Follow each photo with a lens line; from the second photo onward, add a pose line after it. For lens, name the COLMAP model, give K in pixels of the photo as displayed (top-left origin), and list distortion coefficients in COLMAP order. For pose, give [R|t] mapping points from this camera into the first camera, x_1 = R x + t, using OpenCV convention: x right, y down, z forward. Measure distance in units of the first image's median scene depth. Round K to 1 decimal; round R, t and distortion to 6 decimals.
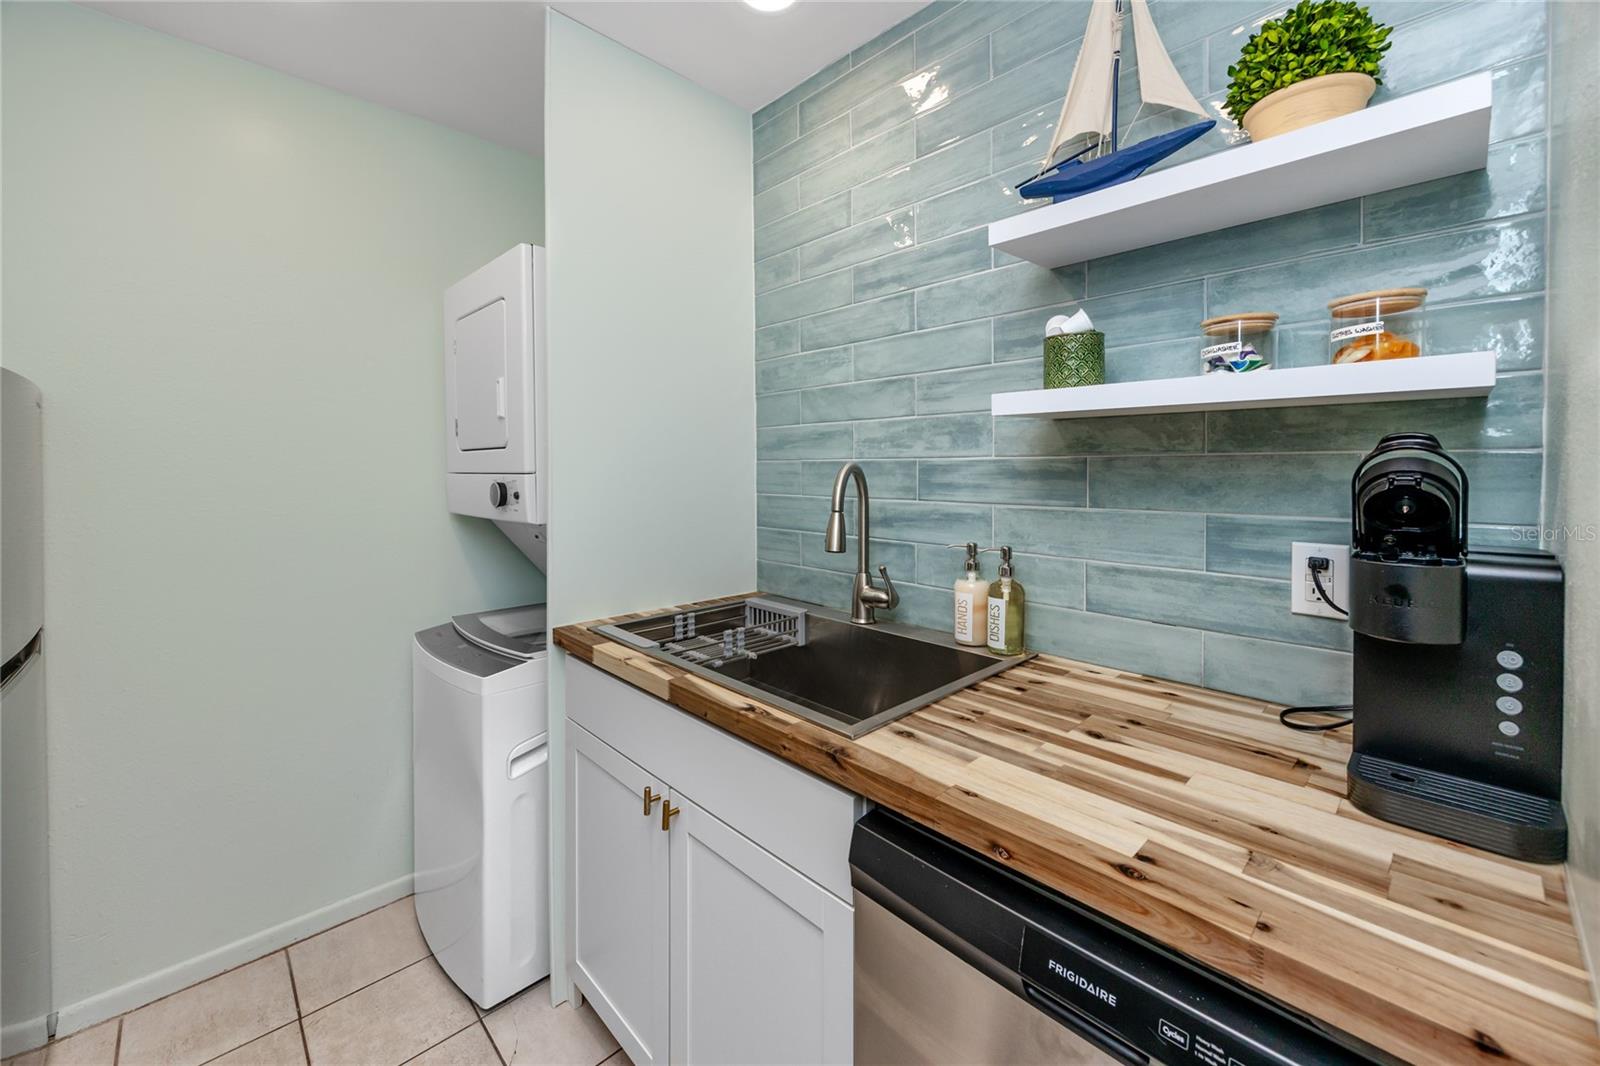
lens RADIAL K [[635.5, 0, 819.4], [0, 635.5, 445.5], [0, 0, 1]] dist [0.001452, 0.000362]
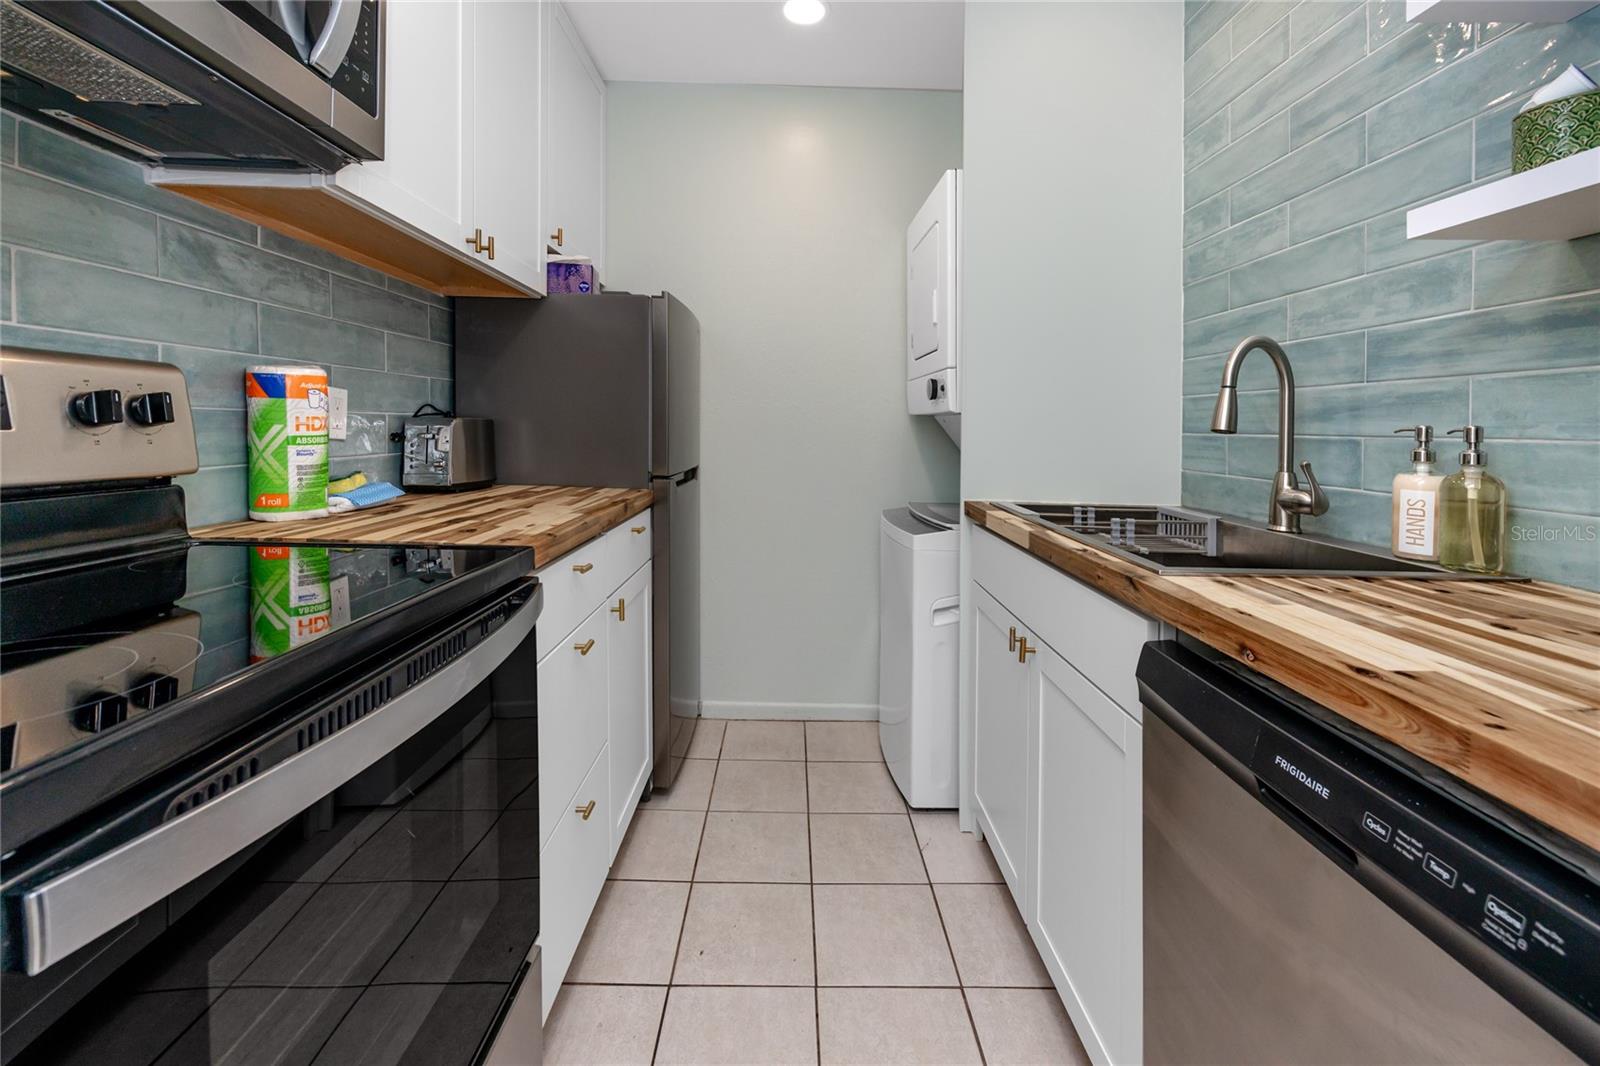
lens RADIAL K [[709.6, 0, 795.8], [0, 709.6, 459.9], [0, 0, 1]] dist [0.003758, 0.000525]
pose [[0.702985, 0.054942, -0.709079, 0.294529], [-0.026260, 0.998337, 0.051320, 0.158410], [0.710719, -0.017457, 0.703259, -0.142208]]
